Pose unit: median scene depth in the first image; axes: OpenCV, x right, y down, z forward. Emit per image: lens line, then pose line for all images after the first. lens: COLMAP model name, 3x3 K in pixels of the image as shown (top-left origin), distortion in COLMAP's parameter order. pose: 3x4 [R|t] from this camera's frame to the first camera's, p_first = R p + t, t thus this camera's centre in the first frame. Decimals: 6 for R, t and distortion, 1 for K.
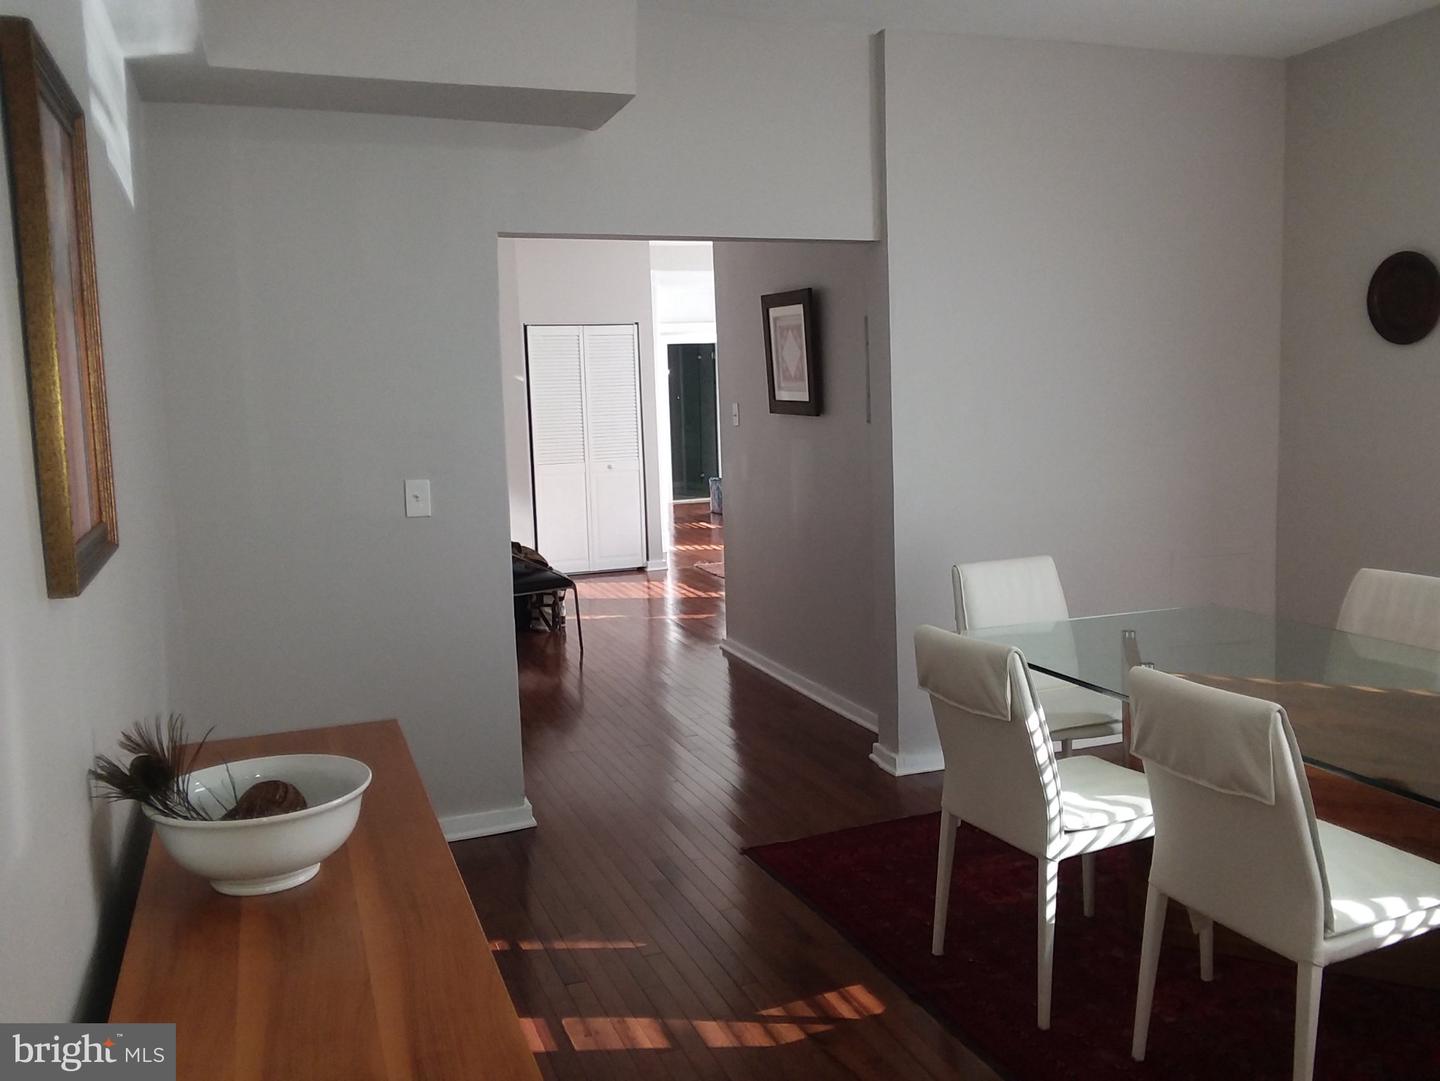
lens RADIAL K [[1280.5, 0, 724.3], [0, 1280.5, 541.9], [0, 0, 1]] dist [0.053212, -0.068793]
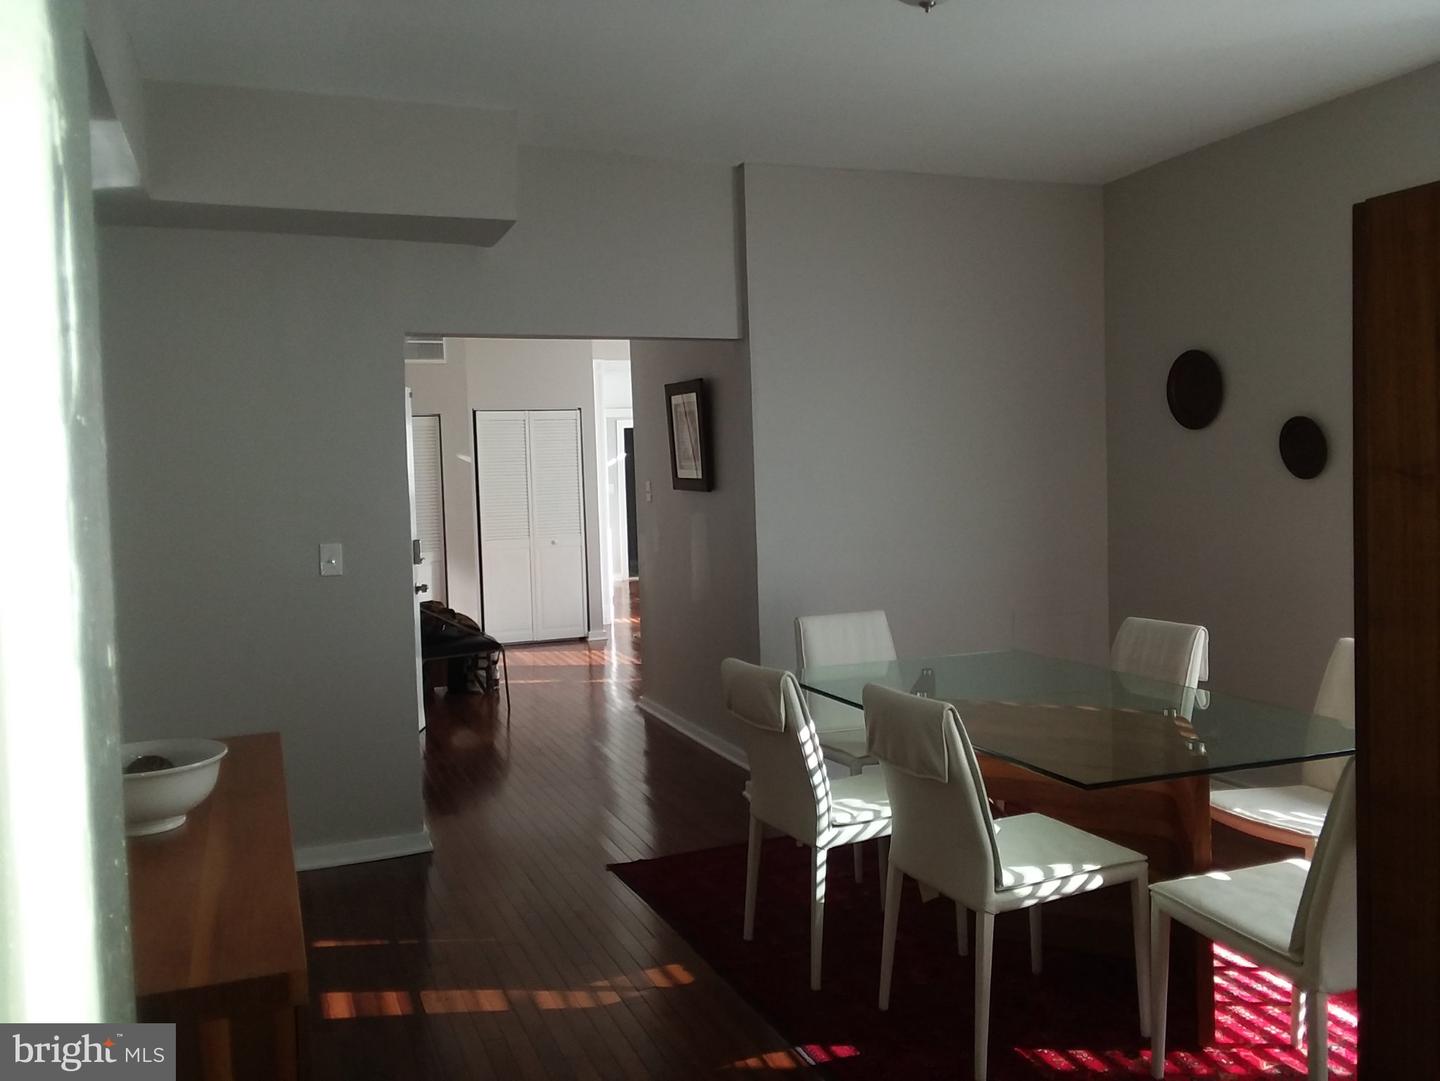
lens RADIAL K [[1280.5, 0, 721.1], [0, 1280.5, 538.7], [0, 0, 1]] dist [0.053212, -0.068793]
pose [[0.999961, -0.000730, 0.008789, 0.098104], [0.001317, 0.997757, -0.066934, 0.023858], [-0.008720, 0.066943, 0.997719, -0.151991]]
